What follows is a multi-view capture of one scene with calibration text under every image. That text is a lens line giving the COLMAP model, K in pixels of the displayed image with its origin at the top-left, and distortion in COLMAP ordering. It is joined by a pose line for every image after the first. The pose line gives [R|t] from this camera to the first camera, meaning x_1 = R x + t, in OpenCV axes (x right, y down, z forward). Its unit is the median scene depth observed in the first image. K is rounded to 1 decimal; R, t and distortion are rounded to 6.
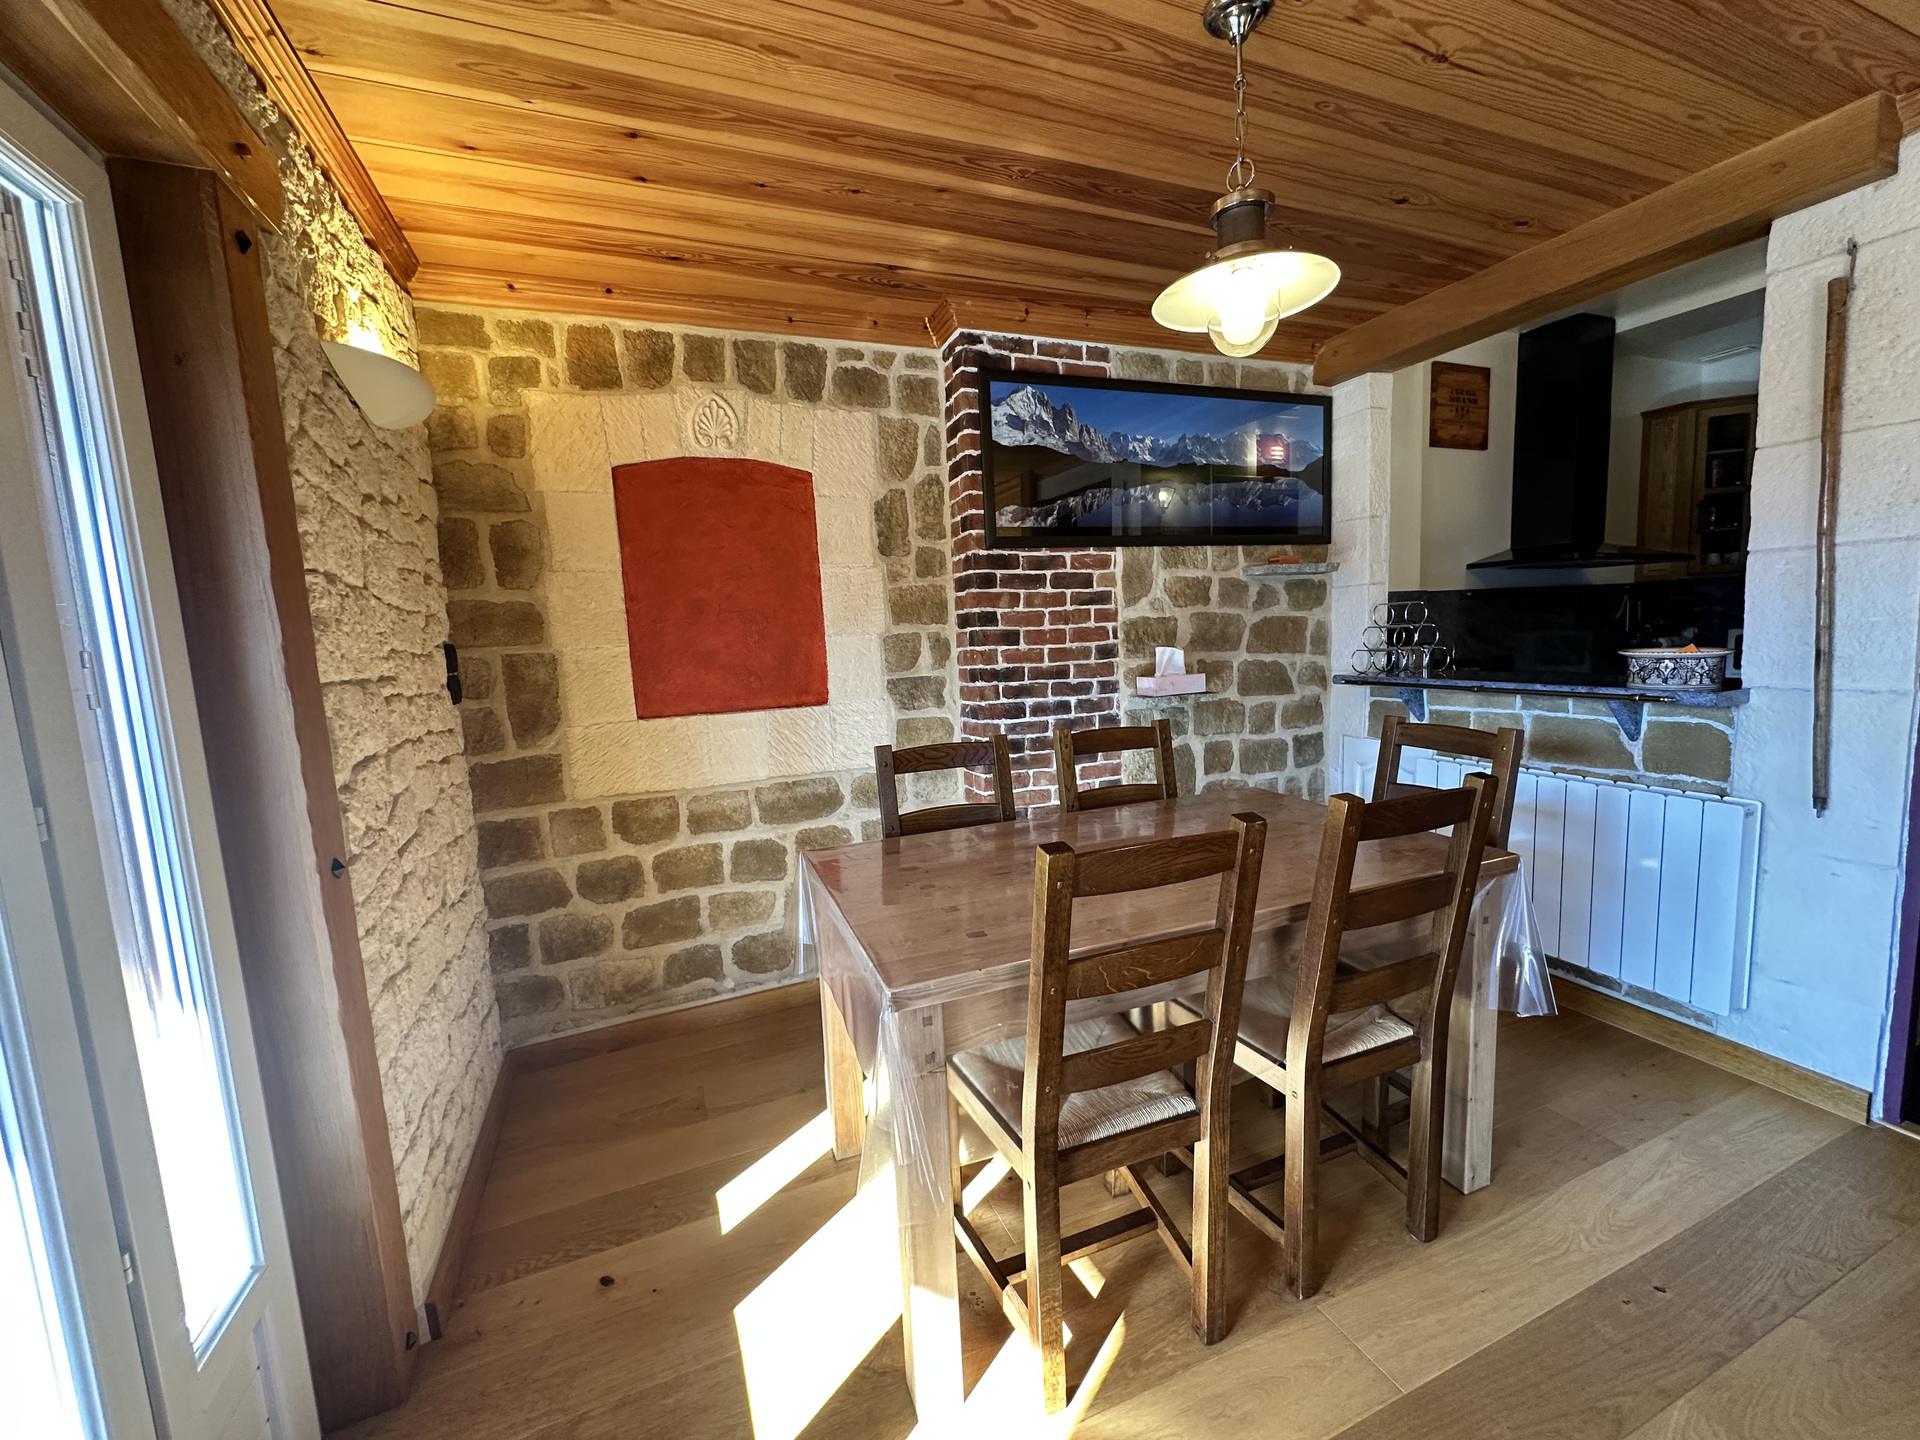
lens RADIAL K [[764.7, 0, 961.3], [0, 764.7, 720.9], [0, 0, 1]] dist [-0.002529, 0.000264]
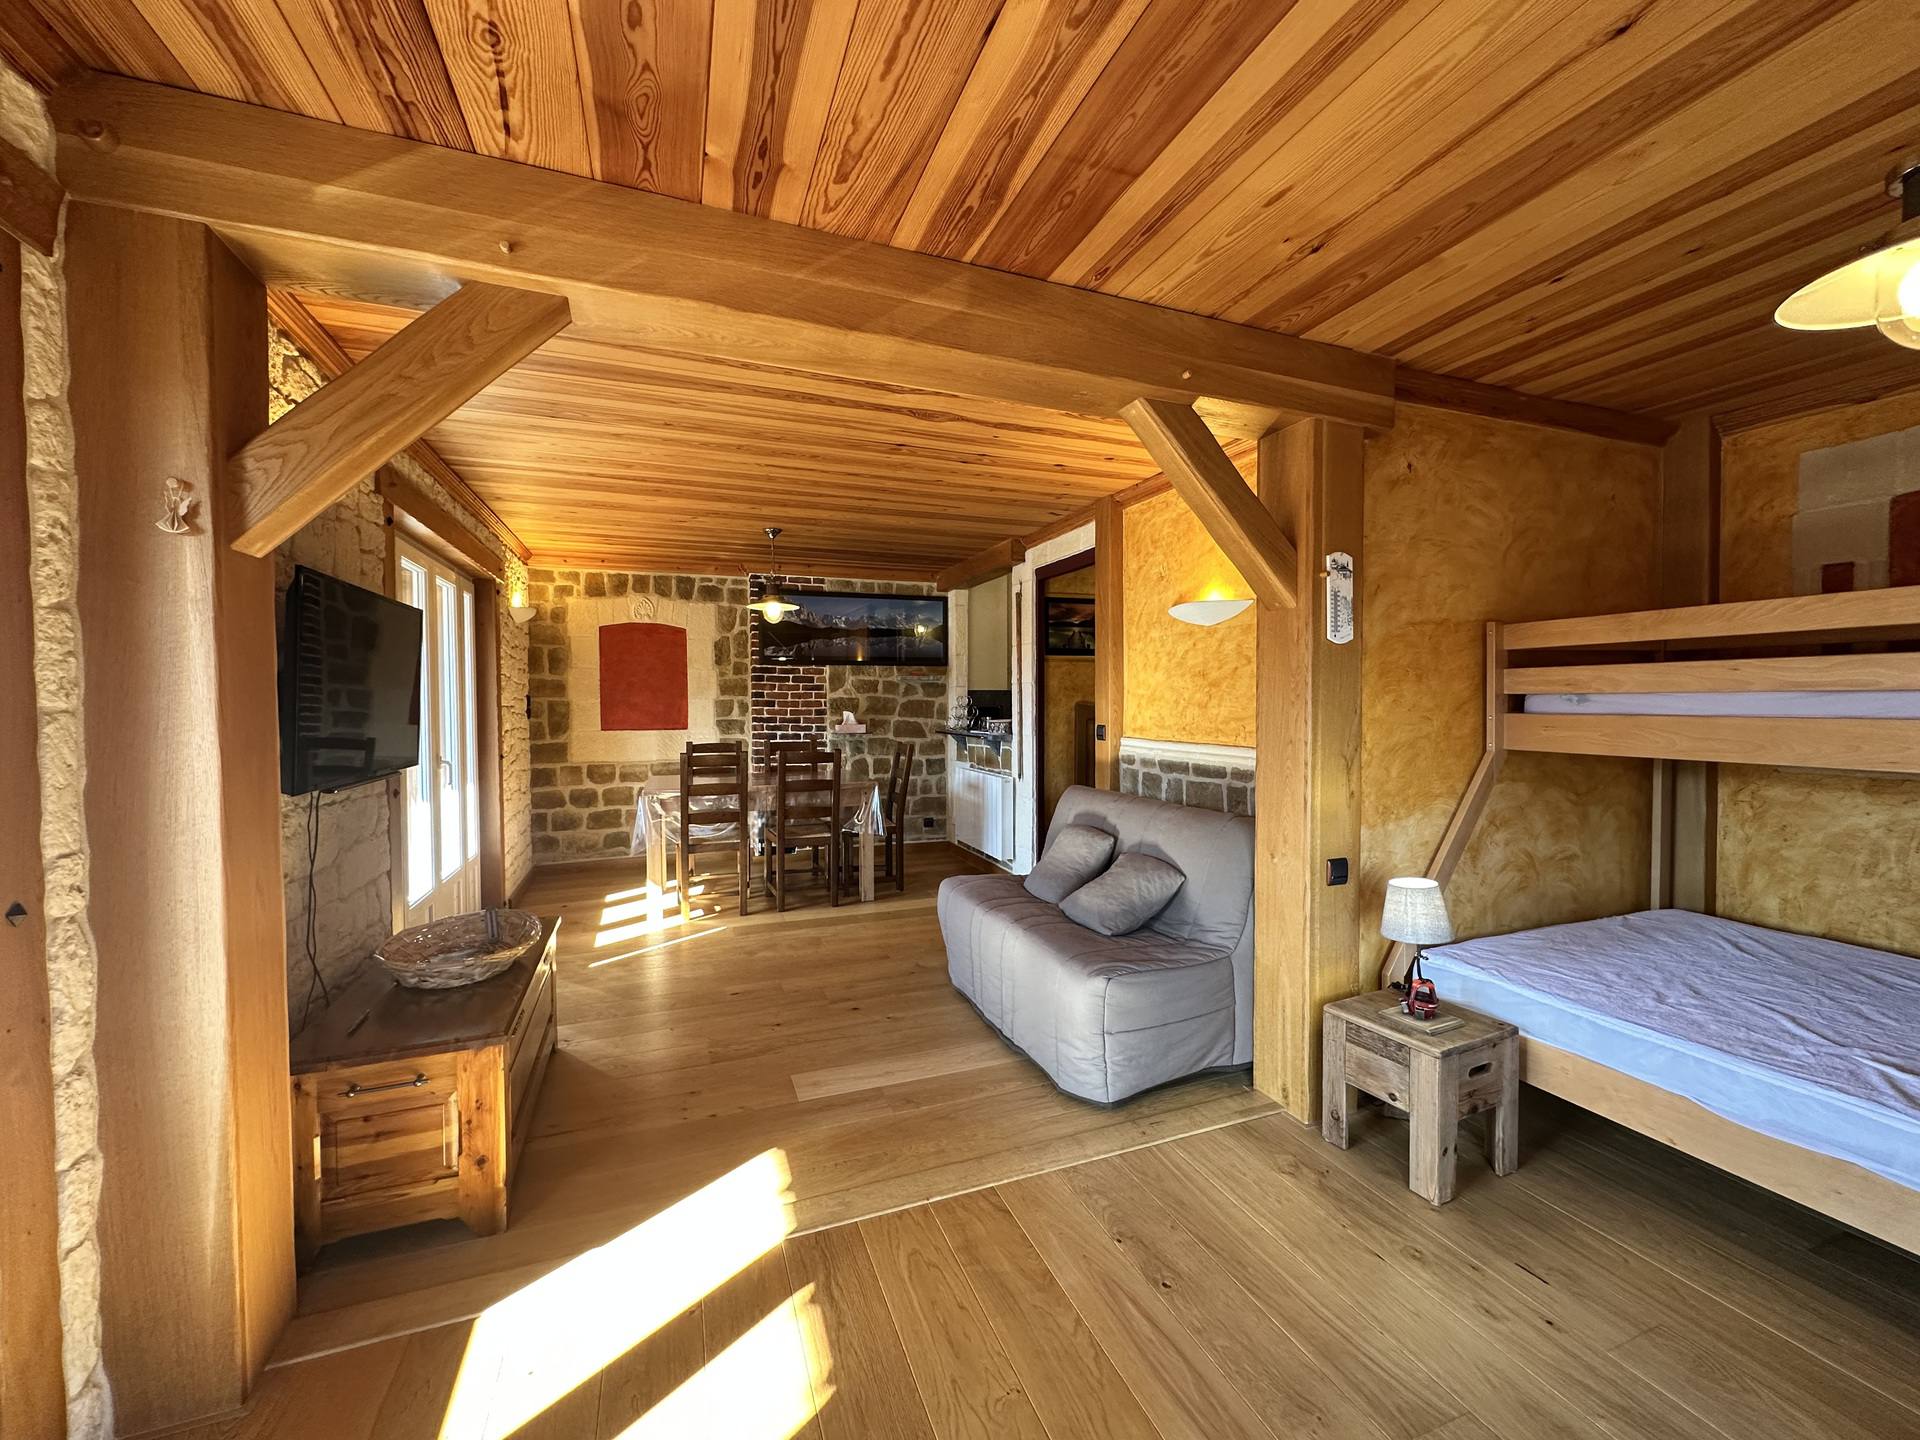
lens RADIAL K [[764.7, 0, 961.0], [0, 764.7, 721.0], [0, 0, 1]] dist [-0.002529, 0.000264]
pose [[0.998659, 0.046995, -0.021727, 0.677863], [-0.048744, 0.994873, -0.088607, 0.113938], [0.017451, 0.089547, 0.995830, -1.228598]]
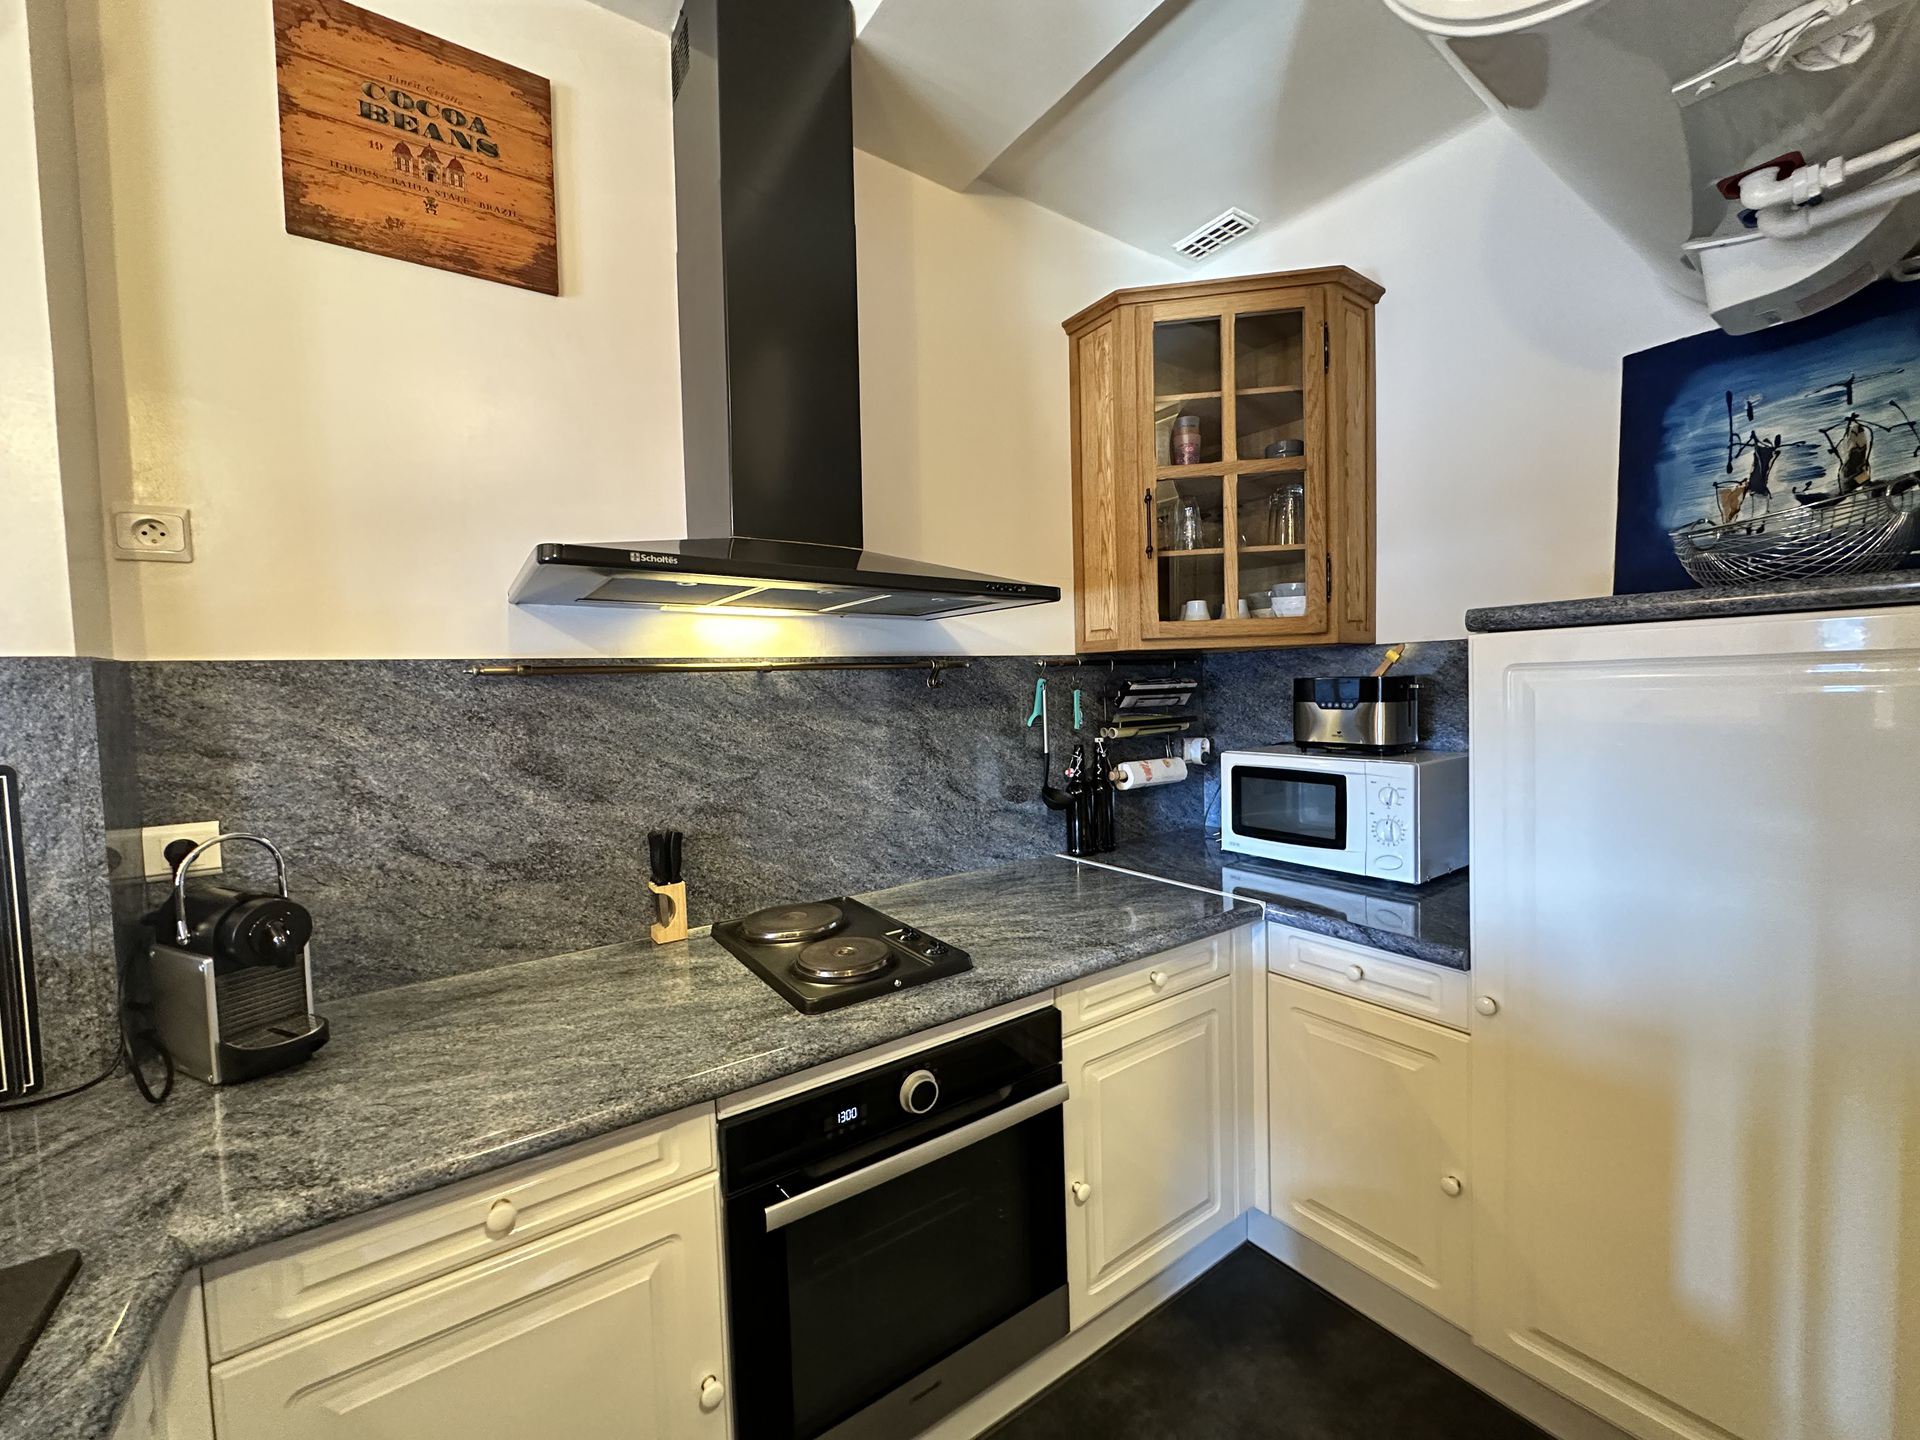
lens RADIAL K [[764.7, 0, 961.4], [0, 764.7, 725.3], [0, 0, 1]] dist [-0.002529, 0.000264]
pose [[0.976259, 0.006418, 0.216511, 1.105827], [0.010464, 0.996996, -0.076737, -0.154033], [-0.216353, 0.077181, 0.973260, 0.836761]]
